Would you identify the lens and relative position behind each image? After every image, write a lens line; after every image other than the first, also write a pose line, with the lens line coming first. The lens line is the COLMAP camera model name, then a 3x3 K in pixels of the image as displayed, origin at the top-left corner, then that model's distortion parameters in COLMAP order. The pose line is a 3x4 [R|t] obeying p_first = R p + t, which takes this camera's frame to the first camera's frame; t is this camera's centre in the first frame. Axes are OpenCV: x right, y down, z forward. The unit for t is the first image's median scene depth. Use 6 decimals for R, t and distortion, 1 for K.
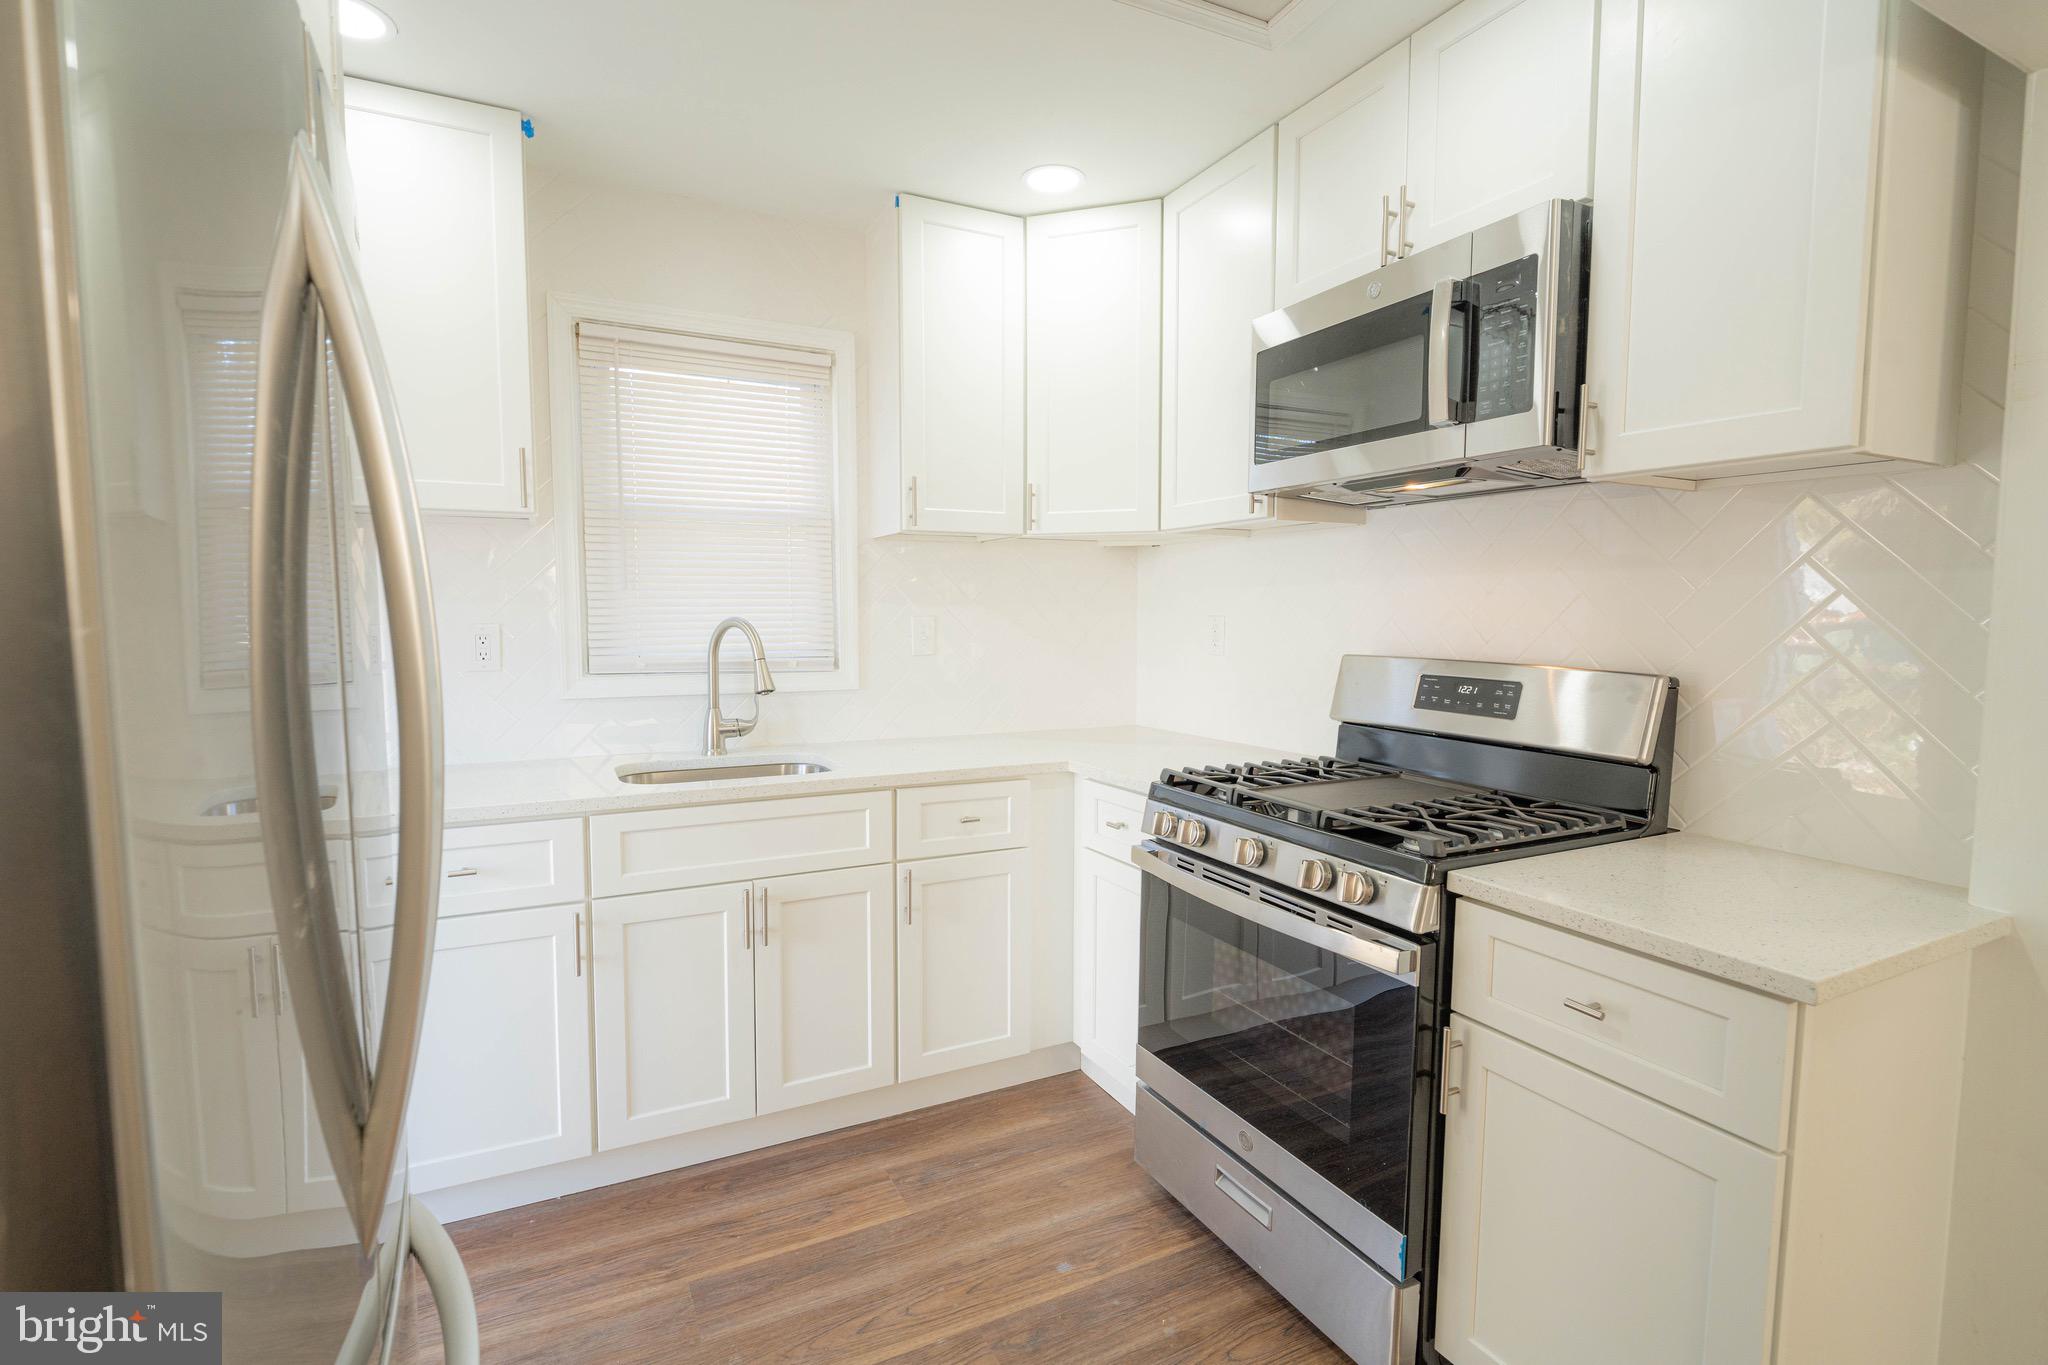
lens RADIAL K [[954.7, 0, 1021.7], [0, 954.7, 678.5], [0, 0, 1]] dist [0.002164, -0.000697]
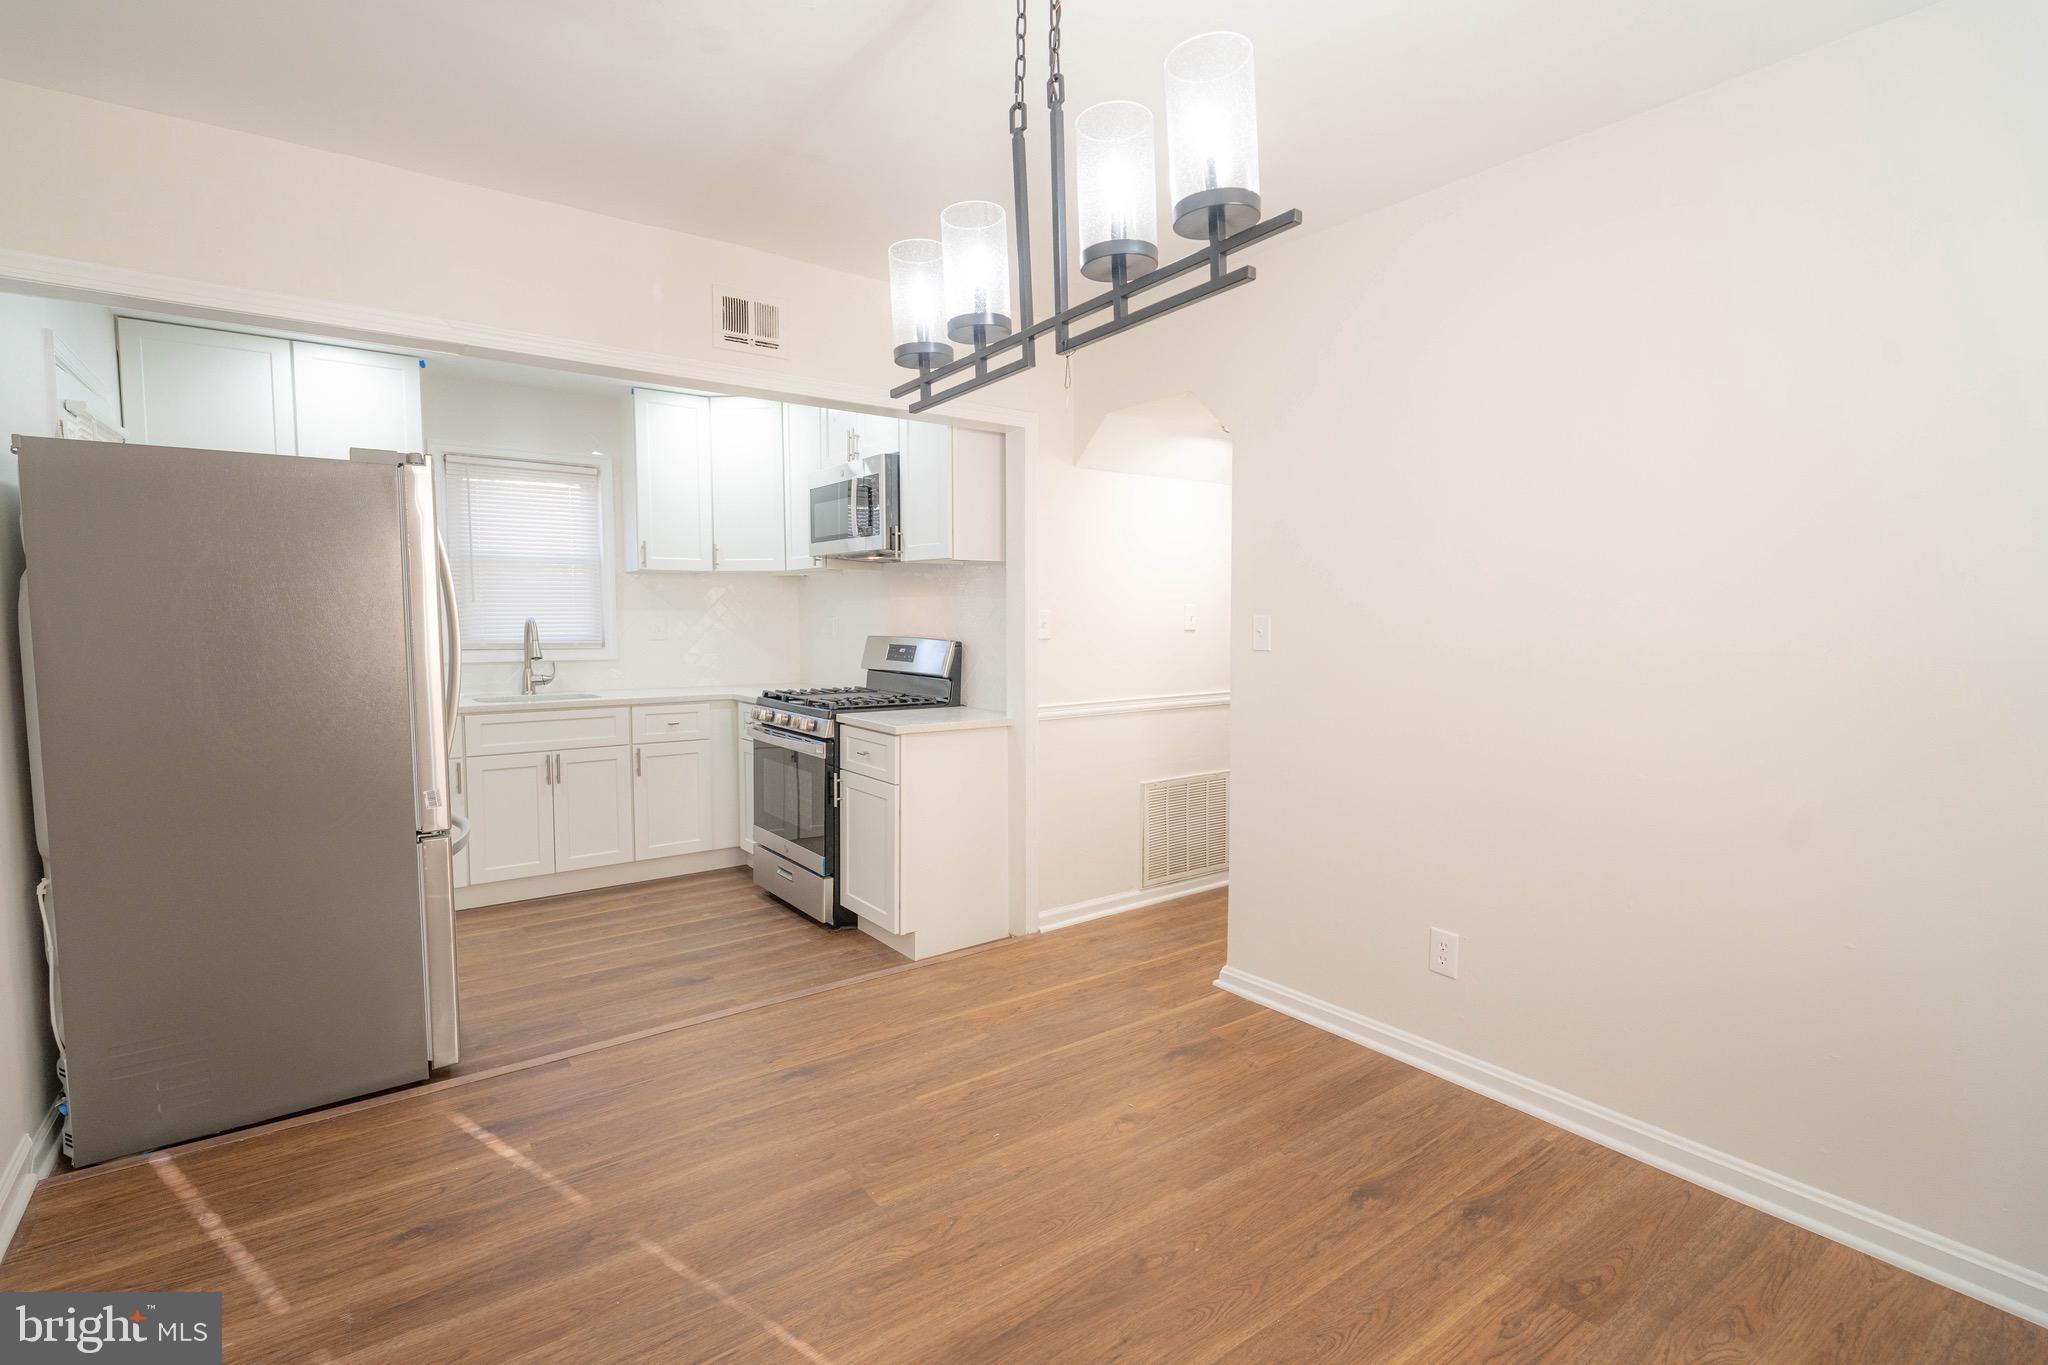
lens RADIAL K [[957.2, 0, 1033.4], [0, 957.2, 674.3], [0, 0, 1]] dist [0.005609, -0.006381]
pose [[0.983478, -0.013492, 0.180523, 0.370554], [0.014502, 0.999886, -0.004276, 0.082470], [-0.180445, 0.006824, 0.983561, -1.223197]]
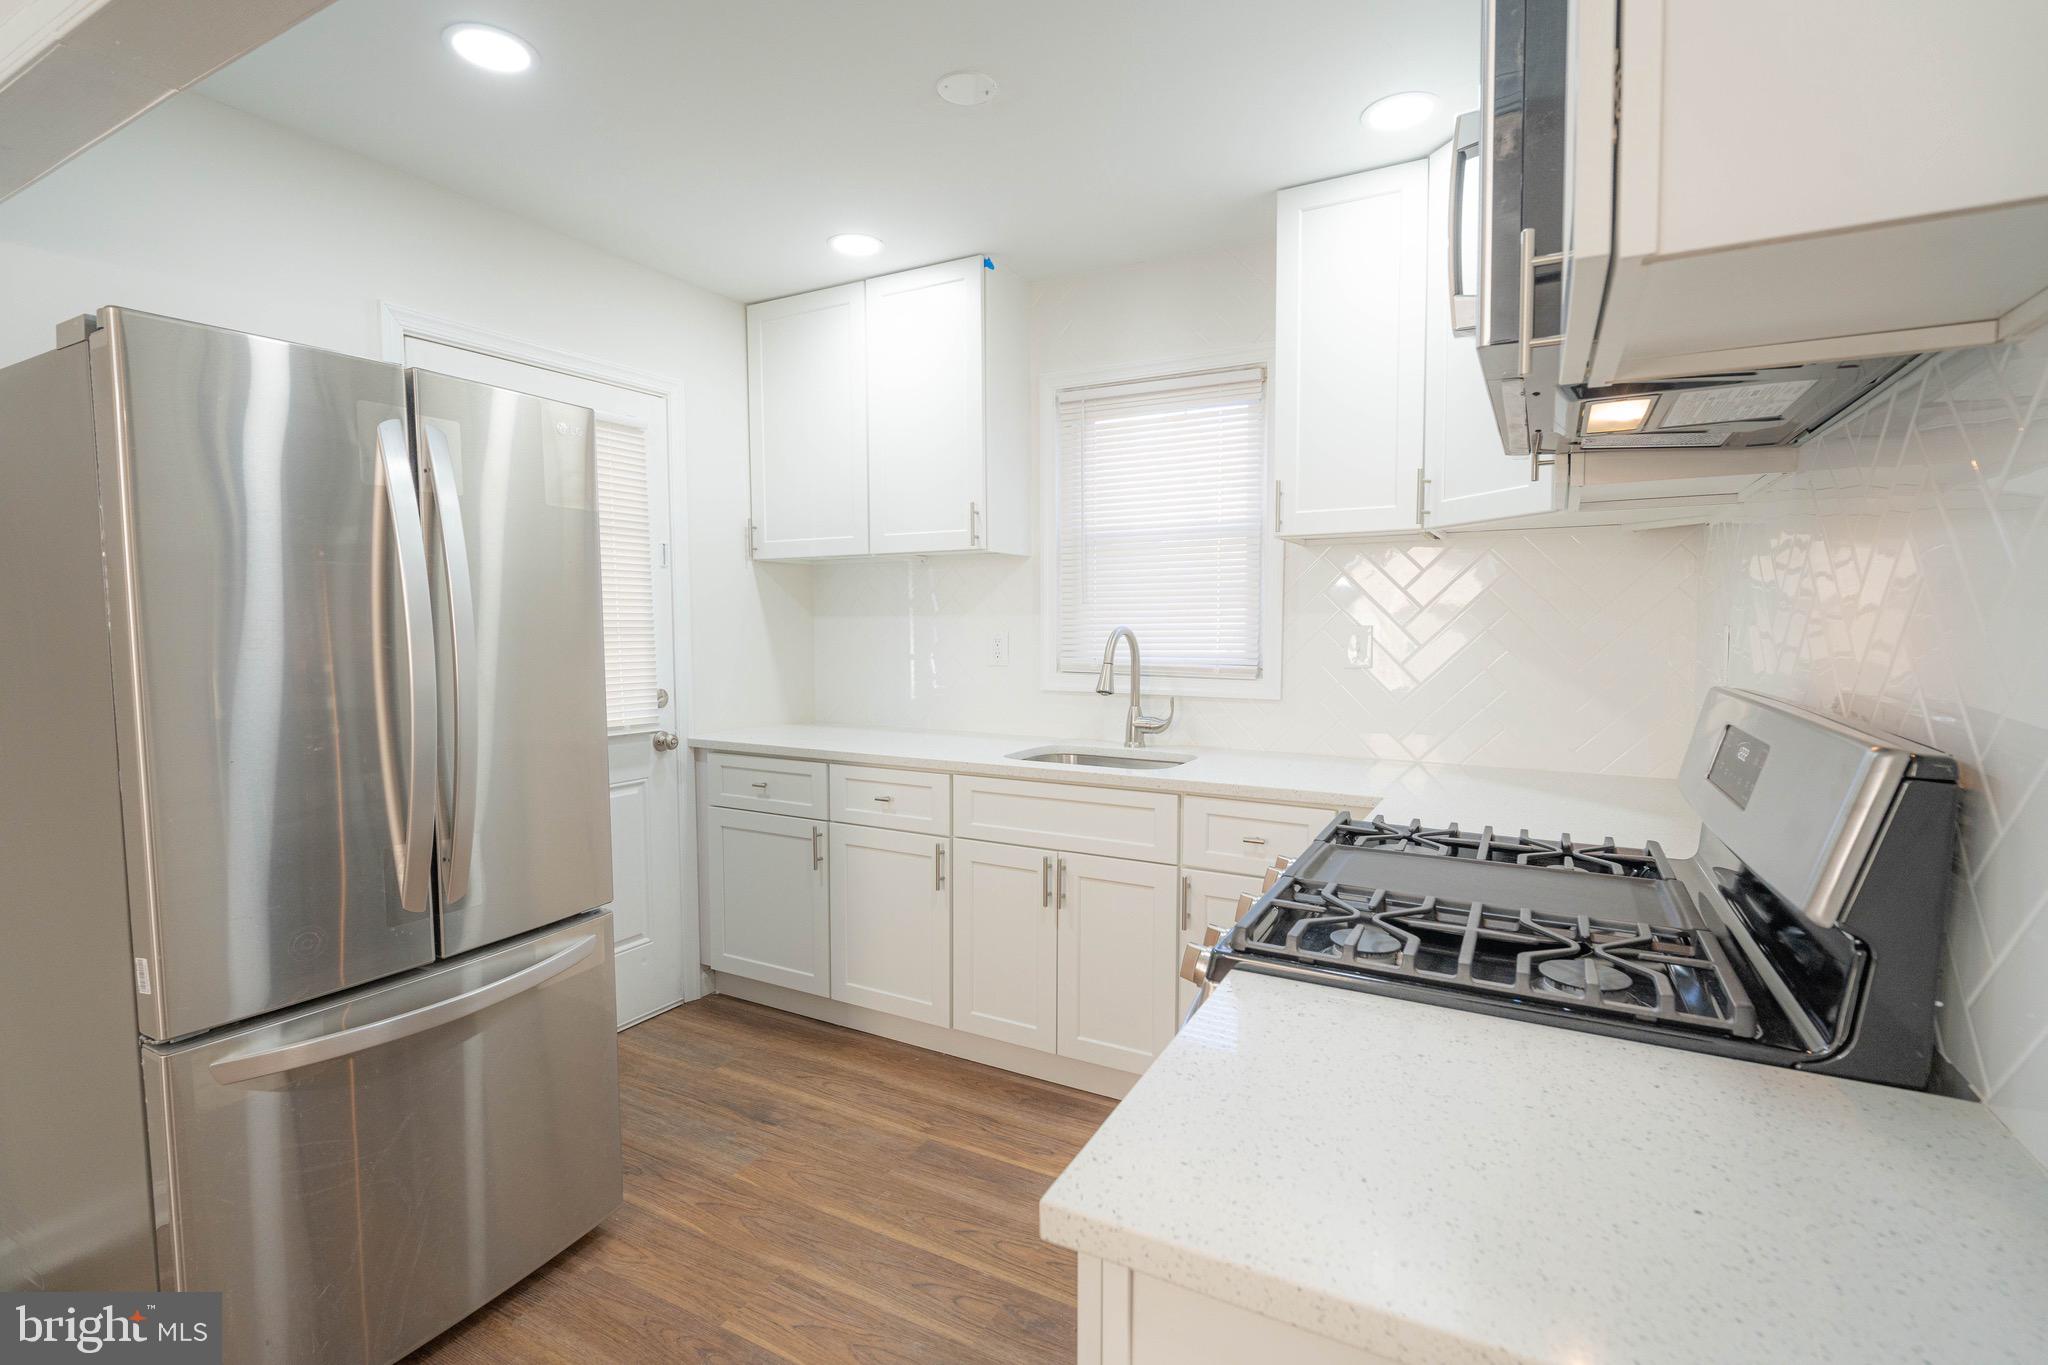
lens RADIAL K [[949.9, 0, 1027.1], [0, 949.9, 676.4], [0, 0, 1]] dist [-0.000338, -0.000179]
pose [[0.567656, 0.044427, -0.822066, 0.700081], [-0.051757, 0.998493, 0.018222, -0.023724], [0.821637, 0.032204, 0.569101, 0.326832]]
